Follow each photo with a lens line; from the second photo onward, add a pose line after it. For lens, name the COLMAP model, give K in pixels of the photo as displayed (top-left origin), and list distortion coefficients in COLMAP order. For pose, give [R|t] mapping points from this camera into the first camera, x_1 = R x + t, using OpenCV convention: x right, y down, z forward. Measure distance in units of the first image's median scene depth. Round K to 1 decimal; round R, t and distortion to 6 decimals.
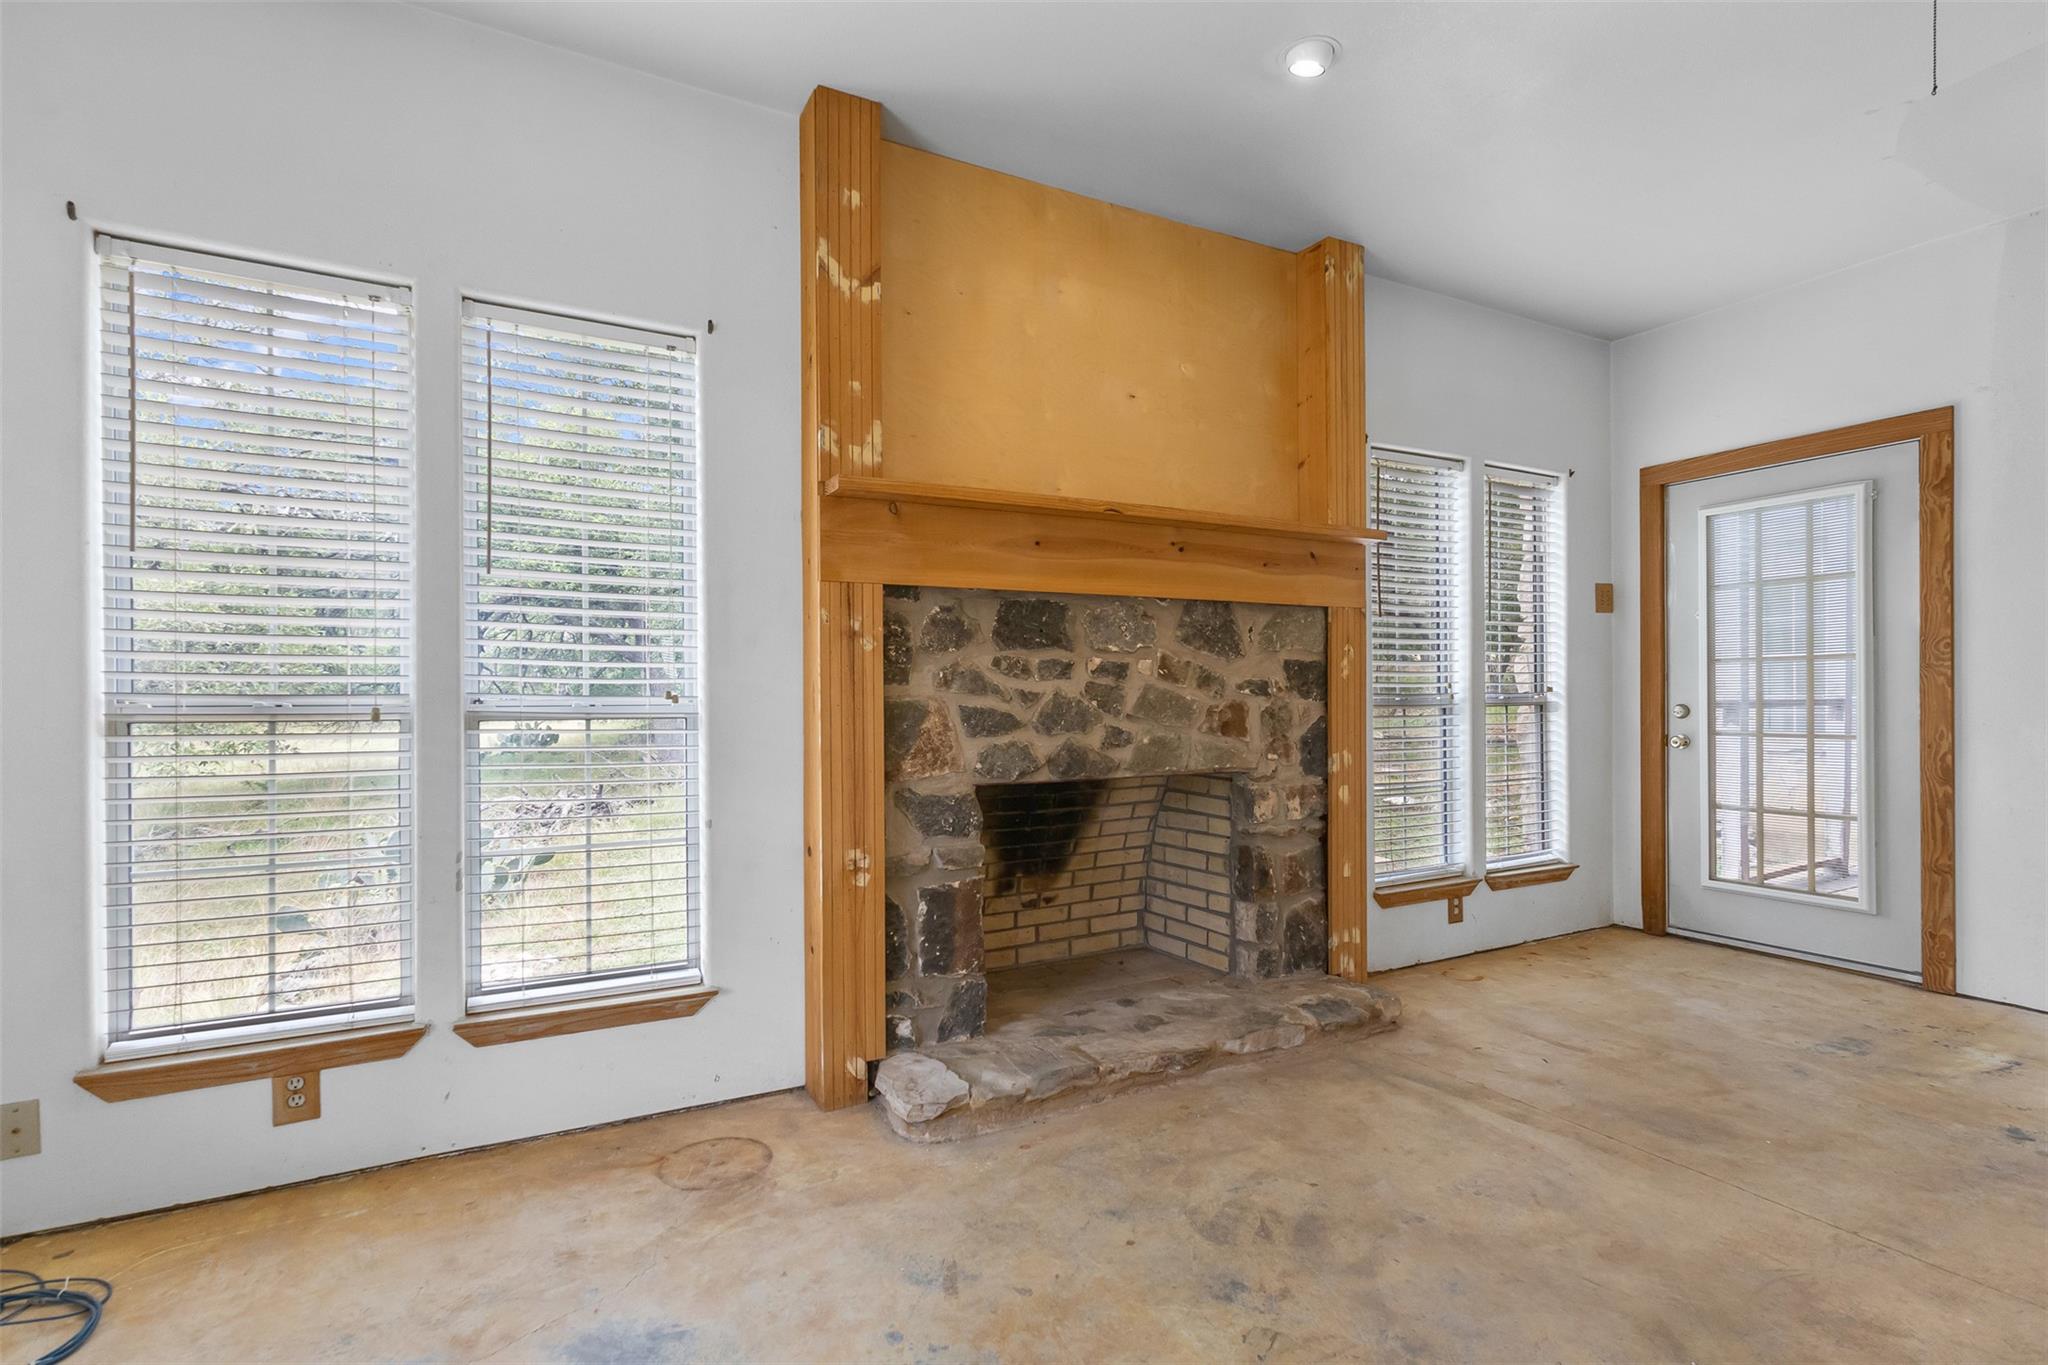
lens RADIAL K [[952.2, 0, 1019.7], [0, 952.2, 700.2], [0, 0, 1]] dist [0.001415, -0.000549]
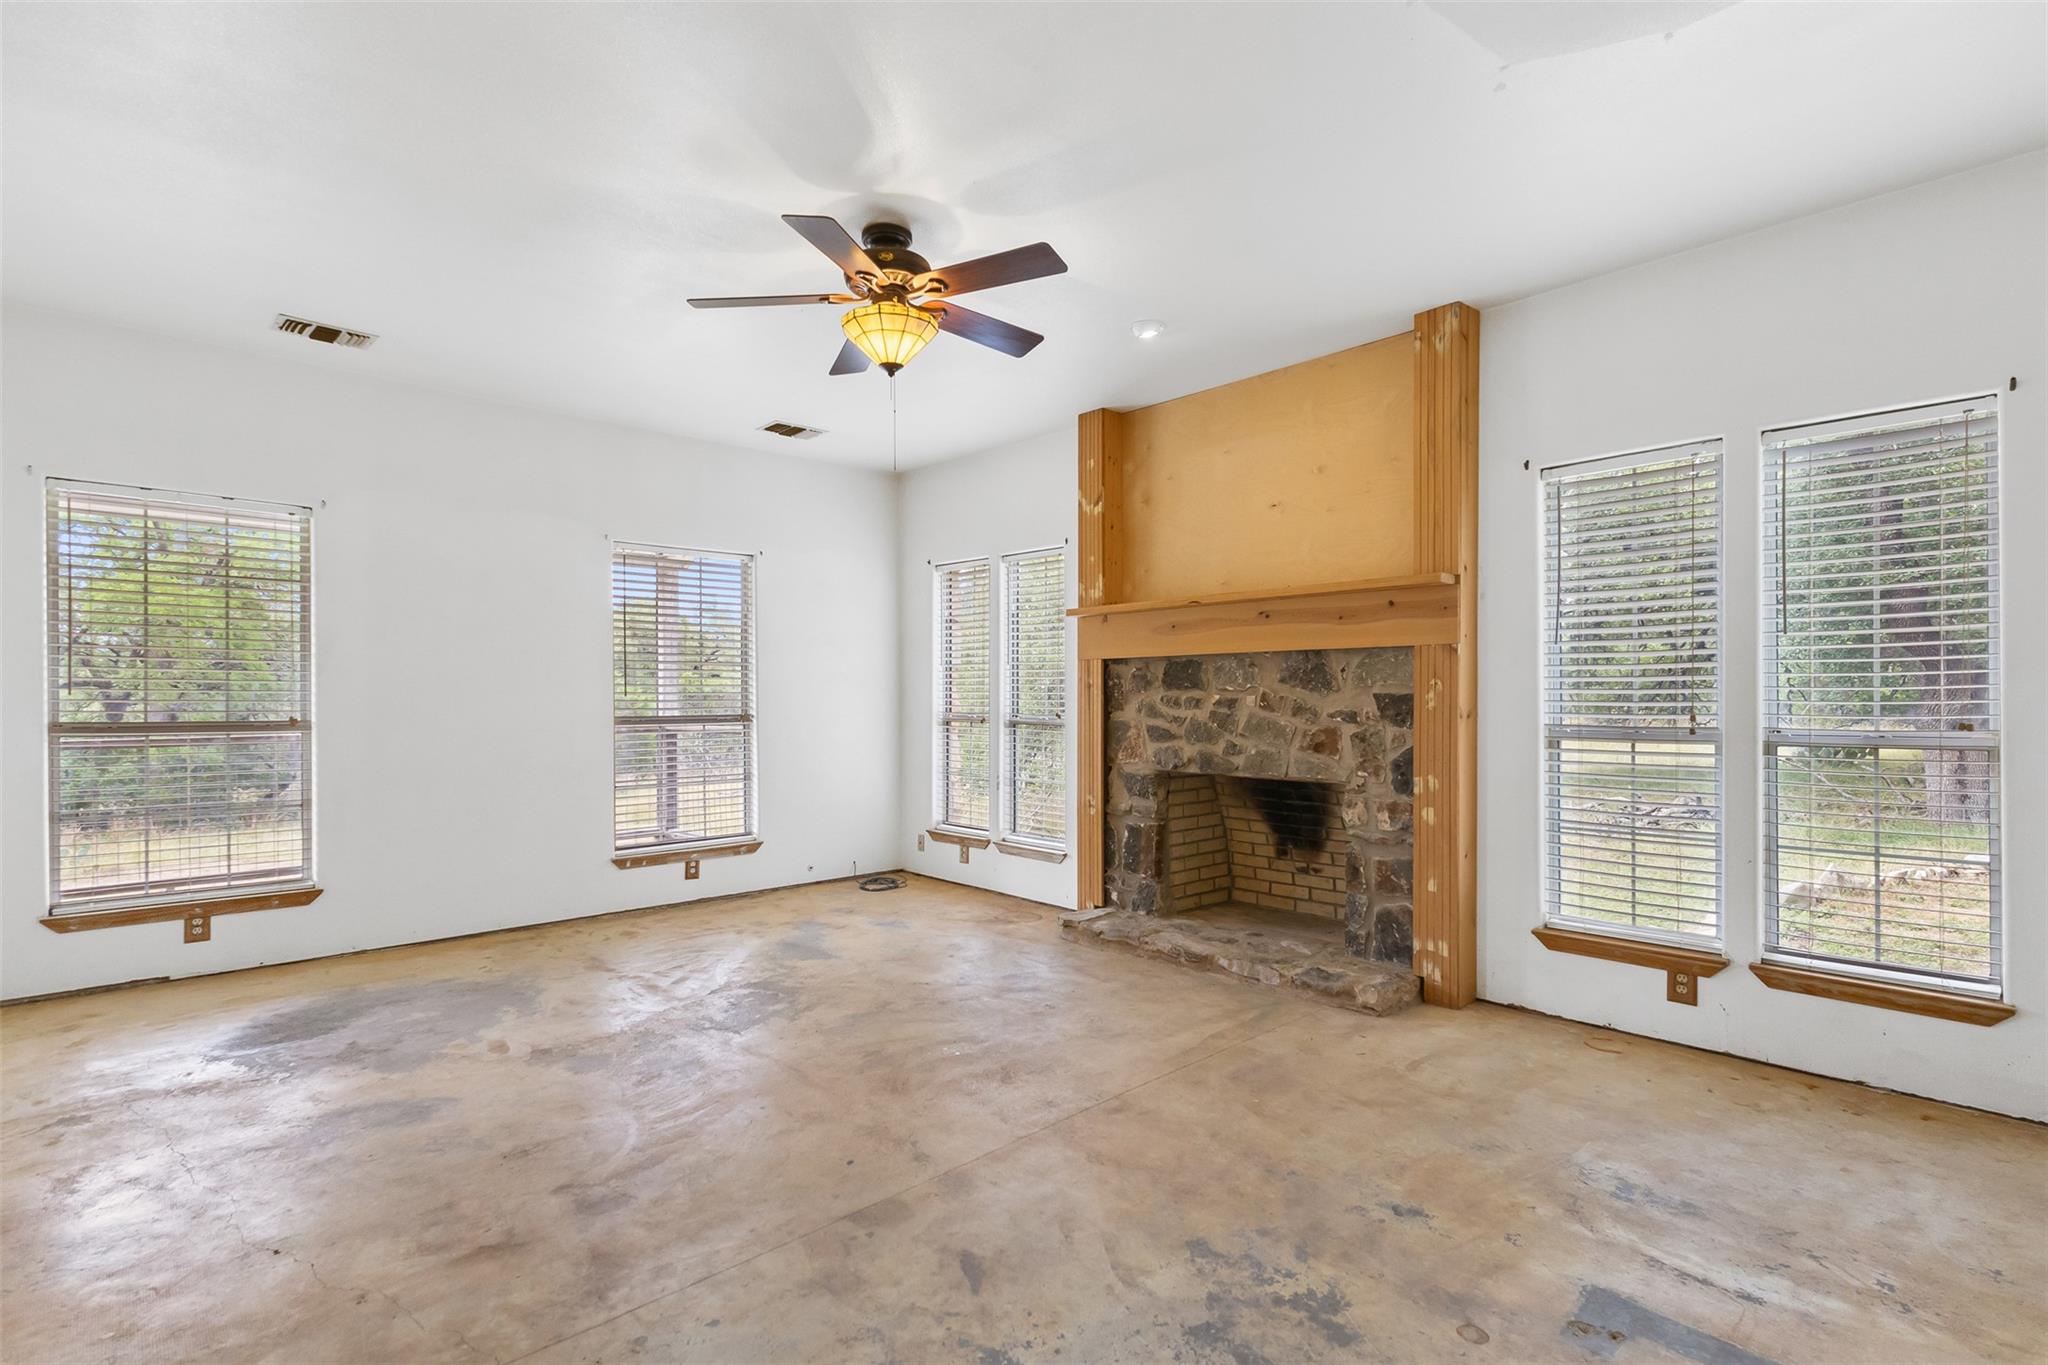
lens RADIAL K [[952.2, 0, 1024.6], [0, 952.2, 687.4], [0, 0, 1]] dist [0.001415, -0.000549]
pose [[0.270831, -0.003492, -0.962620, 1.445821], [-0.001910, 0.999990, -0.004165, -0.049345], [0.962625, 0.002967, 0.270822, 0.288380]]
